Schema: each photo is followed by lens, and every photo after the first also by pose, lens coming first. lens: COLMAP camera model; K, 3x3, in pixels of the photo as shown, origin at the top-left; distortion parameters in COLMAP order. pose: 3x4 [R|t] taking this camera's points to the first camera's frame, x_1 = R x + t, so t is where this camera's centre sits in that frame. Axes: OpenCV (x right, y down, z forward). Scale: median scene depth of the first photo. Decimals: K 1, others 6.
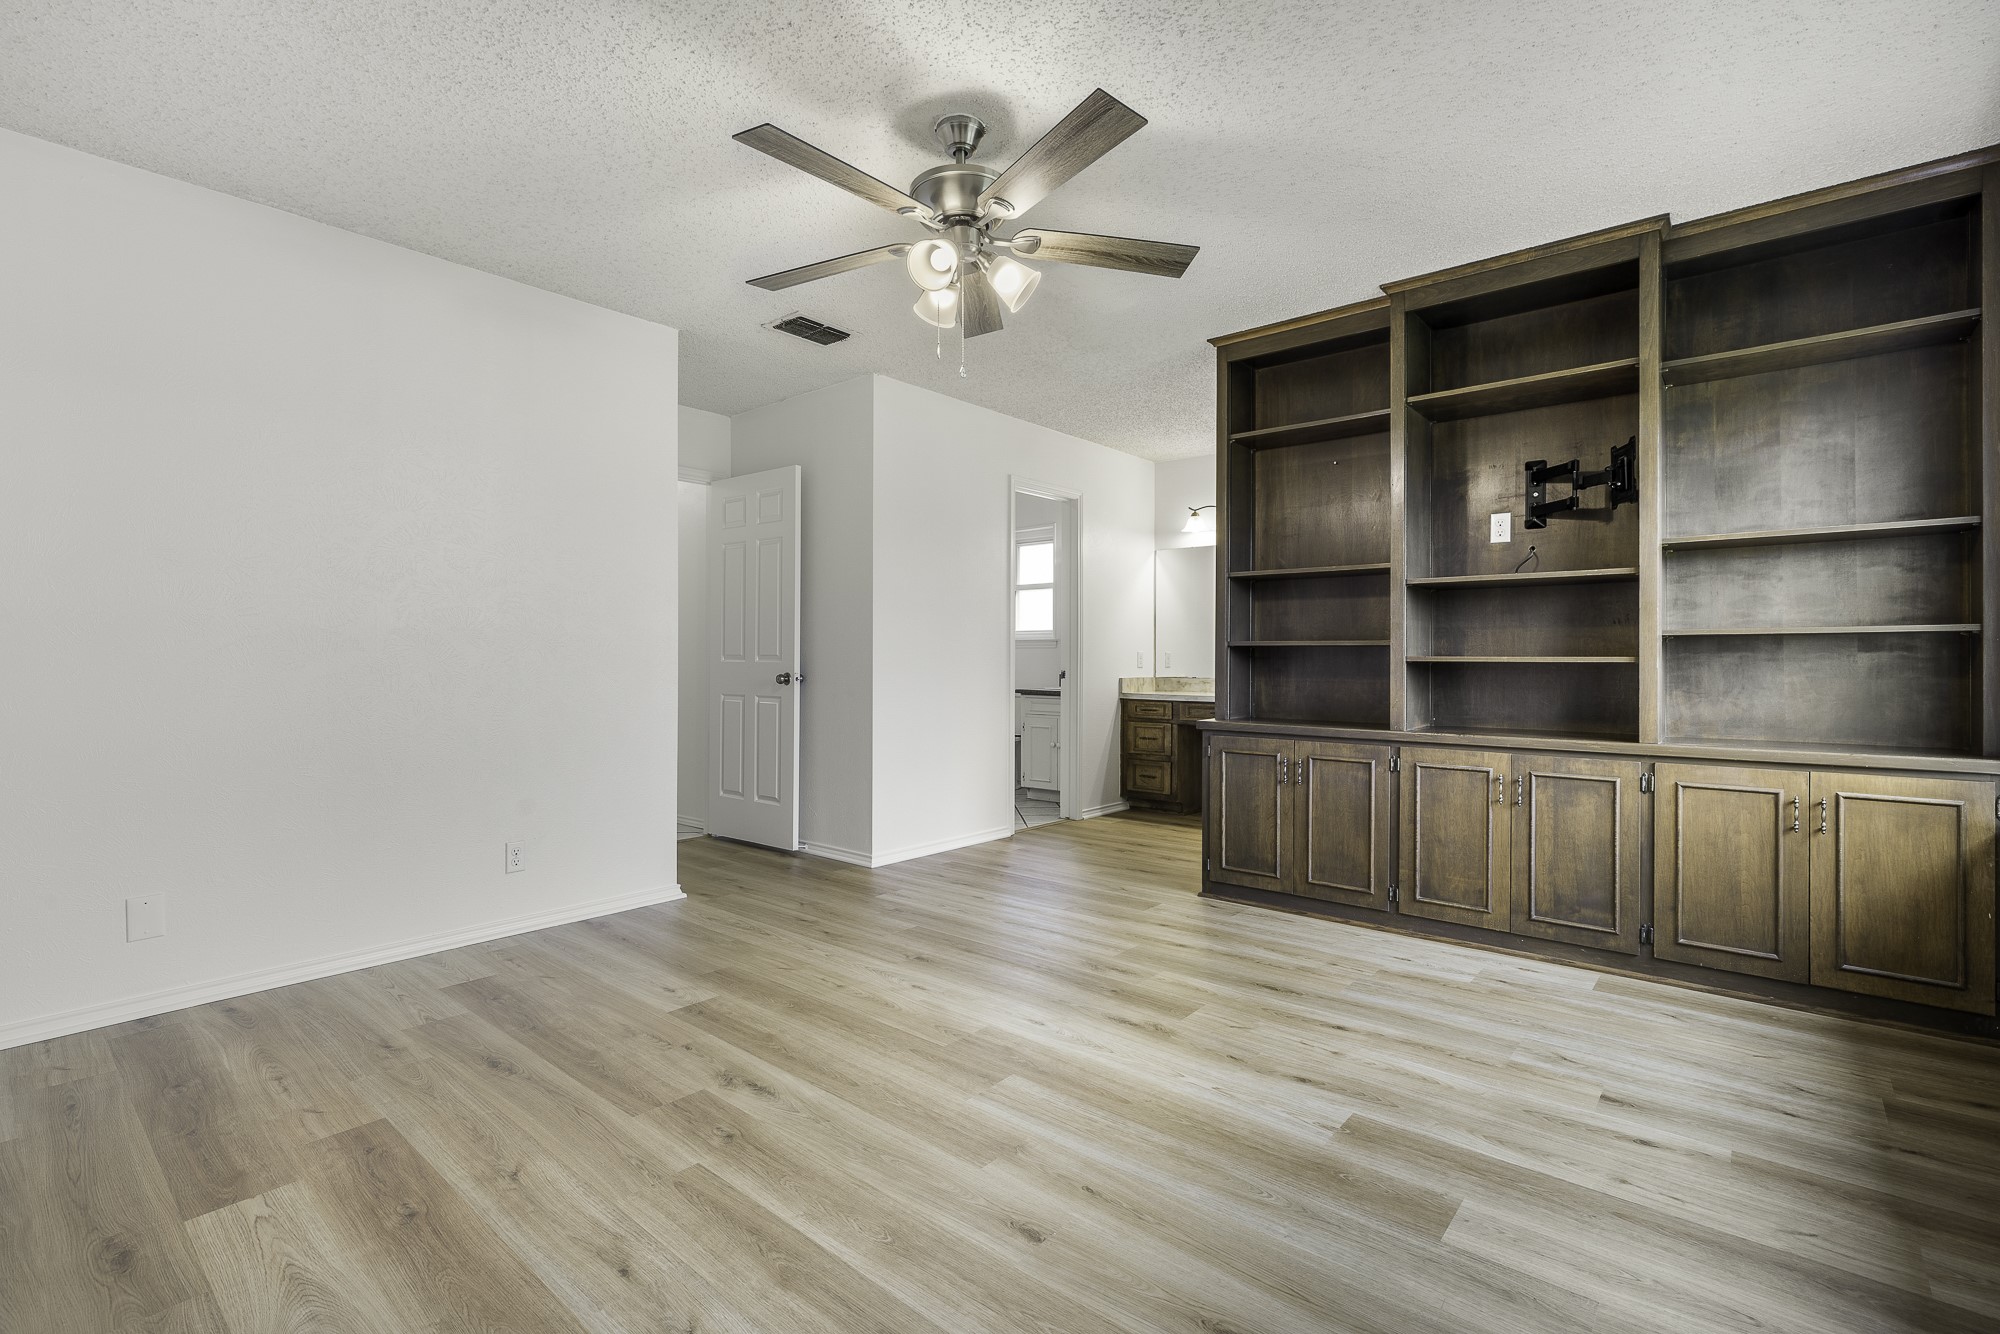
lens RADIAL K [[906.1, 0, 998.8], [0, 906.1, 650.4], [0, 0, 1]] dist [-0.003757, 0.000649]
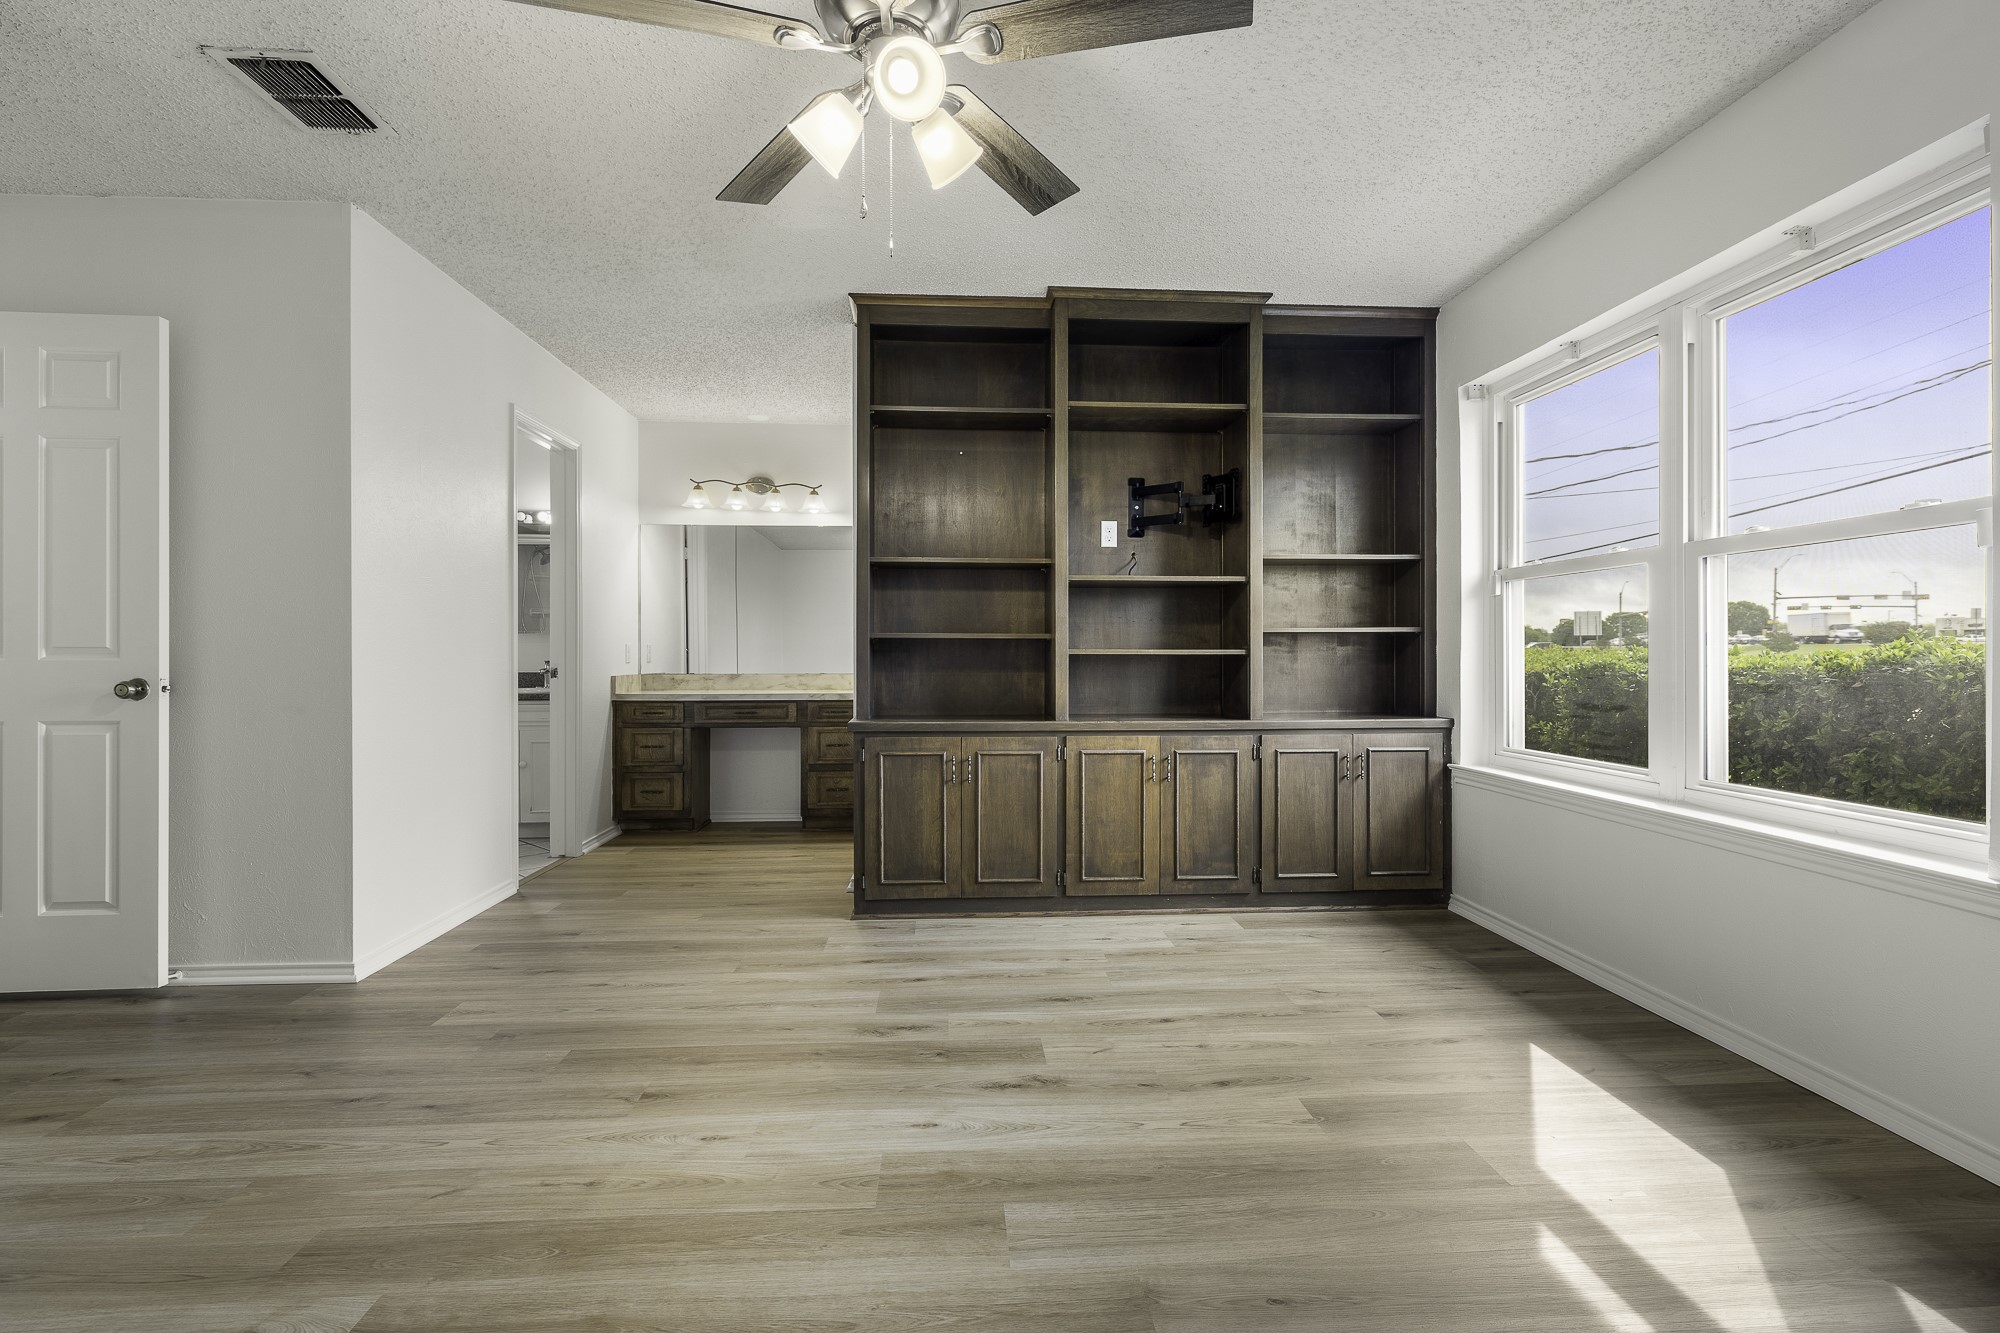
lens RADIAL K [[906.1, 0, 998.8], [0, 906.1, 649.9], [0, 0, 1]] dist [-0.003757, 0.000649]
pose [[0.719751, -0.000287, 0.694232, -0.380587], [-0.004498, 0.999977, 0.005077, 0.002719], [-0.694218, -0.006777, 0.719733, 0.346728]]
